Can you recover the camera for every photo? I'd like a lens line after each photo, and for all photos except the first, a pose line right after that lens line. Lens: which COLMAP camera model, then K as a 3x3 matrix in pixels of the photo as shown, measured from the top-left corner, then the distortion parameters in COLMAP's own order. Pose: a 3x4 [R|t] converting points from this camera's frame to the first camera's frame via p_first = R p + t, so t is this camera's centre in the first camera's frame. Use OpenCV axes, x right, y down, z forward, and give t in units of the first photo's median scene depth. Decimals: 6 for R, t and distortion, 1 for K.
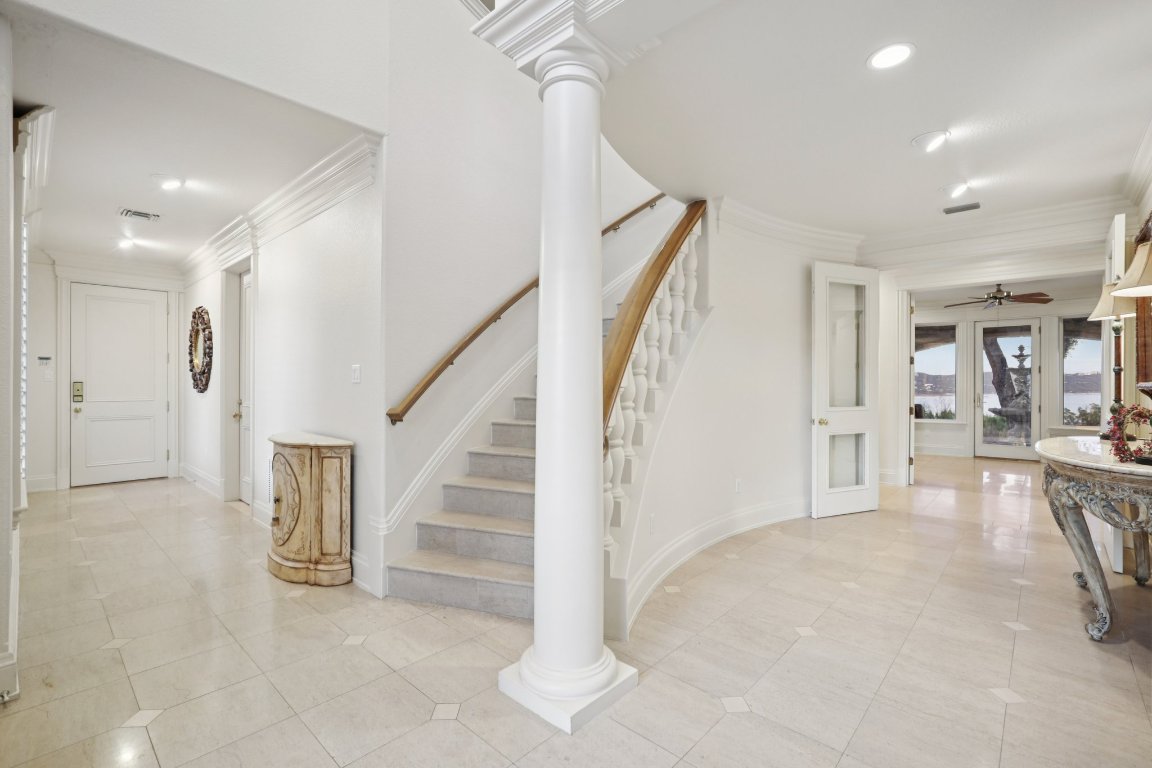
lens RADIAL K [[520.0, 0, 576.0], [0, 520.0, 384.0], [0, 0, 1]] dist [-0.000590, 0.000072]
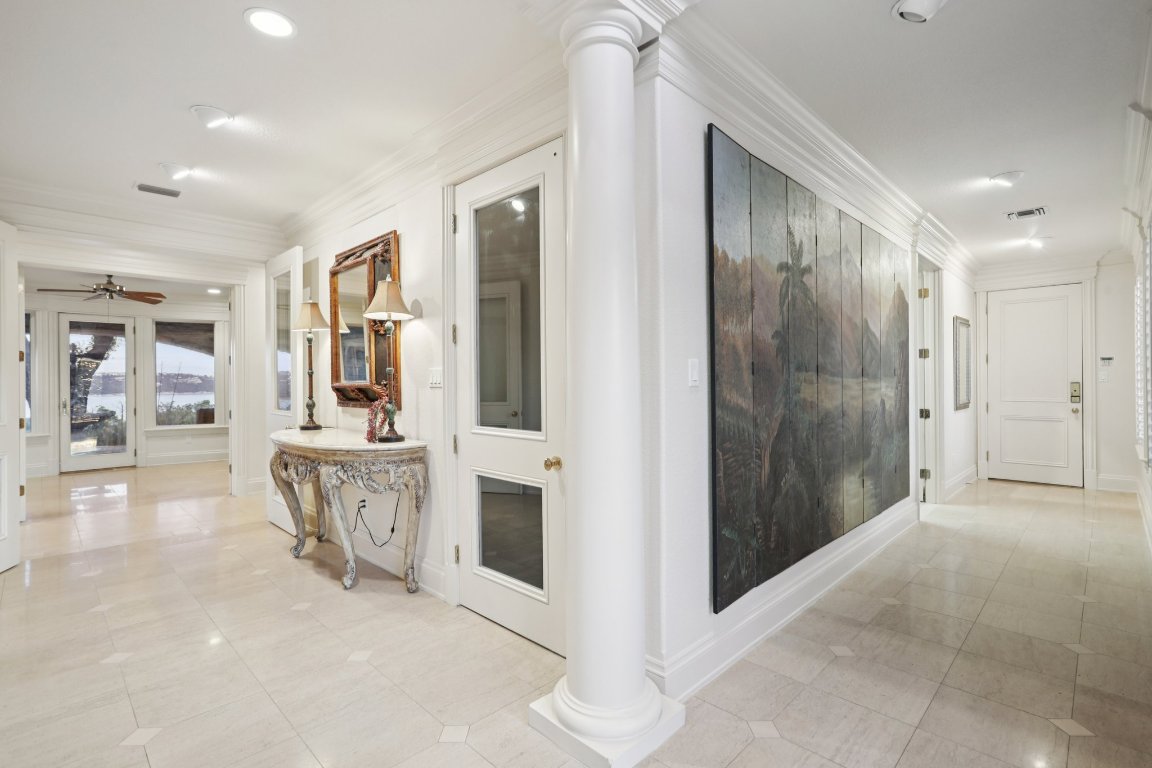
lens RADIAL K [[555.7, 0, 576.0], [0, 555.7, 384.0], [0, 0, 1]] dist [-0.000924, -0.000076]
pose [[0.017497, -0.007771, 0.999817, -0.251964], [0.012049, 0.999899, 0.007561, -0.002917], [-0.999774, 0.011914, 0.017588, 0.324804]]
